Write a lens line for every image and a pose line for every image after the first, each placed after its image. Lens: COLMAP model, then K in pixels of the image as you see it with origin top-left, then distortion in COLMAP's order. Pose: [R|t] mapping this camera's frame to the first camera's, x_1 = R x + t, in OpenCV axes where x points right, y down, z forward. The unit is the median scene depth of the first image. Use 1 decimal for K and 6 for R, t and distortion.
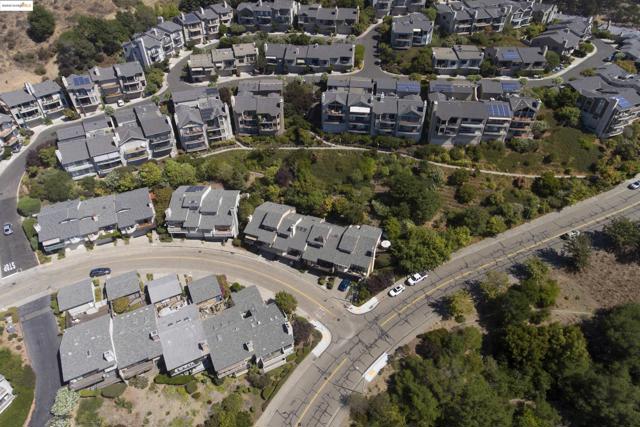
lens RADIAL K [[378.5, 0, 320.0], [0, 378.5, 213.5], [0, 0, 1]] dist [-0.003510, -0.000468]
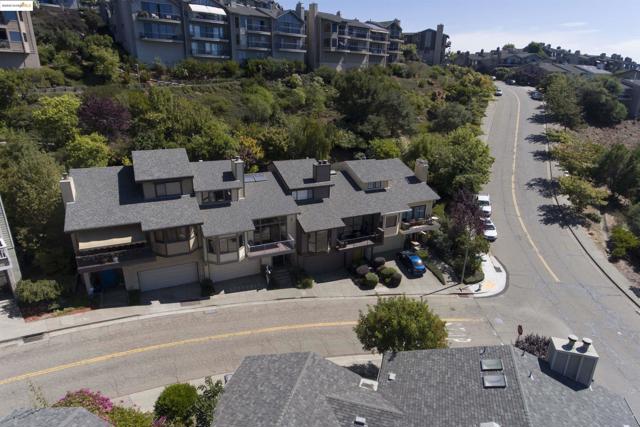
lens RADIAL K [[382.8, 0, 321.6], [0, 382.8, 213.2], [0, 0, 1]] dist [-0.003449, -0.000591]
pose [[0.685834, -0.231634, 0.689912, -0.235542], [0.440343, 0.886849, -0.139986, 0.137239], [-0.579422, 0.399805, 0.710229, 0.653887]]
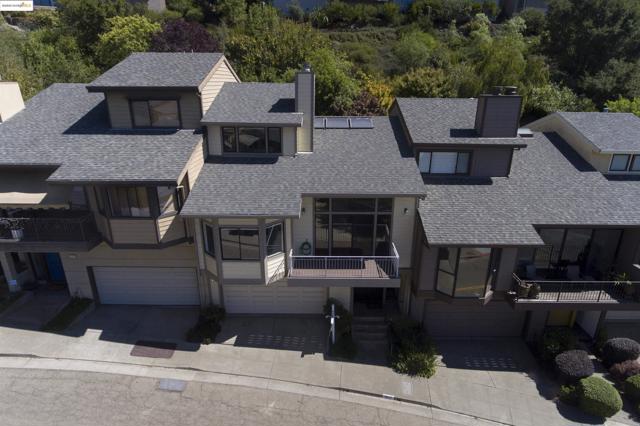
lens RADIAL K [[381.1, 0, 325.5], [0, 381.1, 225.5], [0, 0, 1]] dist [-0.002439, -0.000169]
pose [[0.933766, -0.118214, 0.337797, -0.111405], [0.220118, 0.933933, -0.281632, 0.124067], [-0.282187, 0.337334, 0.898096, 0.779833]]
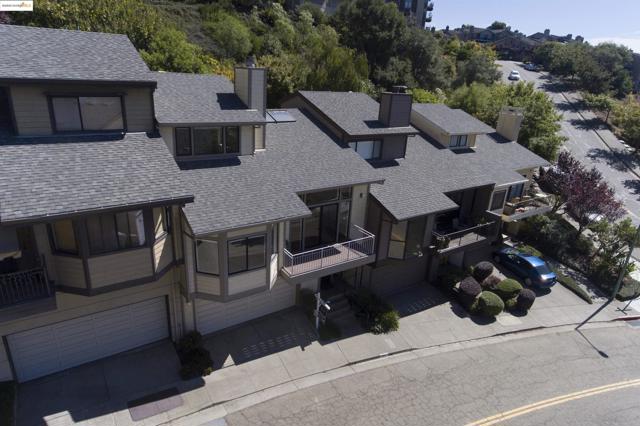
lens RADIAL K [[391.9, 0, 323.0], [0, 391.9, 213.6], [0, 0, 1]] dist [-0.001195, -0.000468]
pose [[0.562542, -0.255409, 0.786328, -0.173009], [0.473279, 0.879318, -0.052972, 0.095522], [-0.677903, 0.401952, 0.615534, 0.806545]]
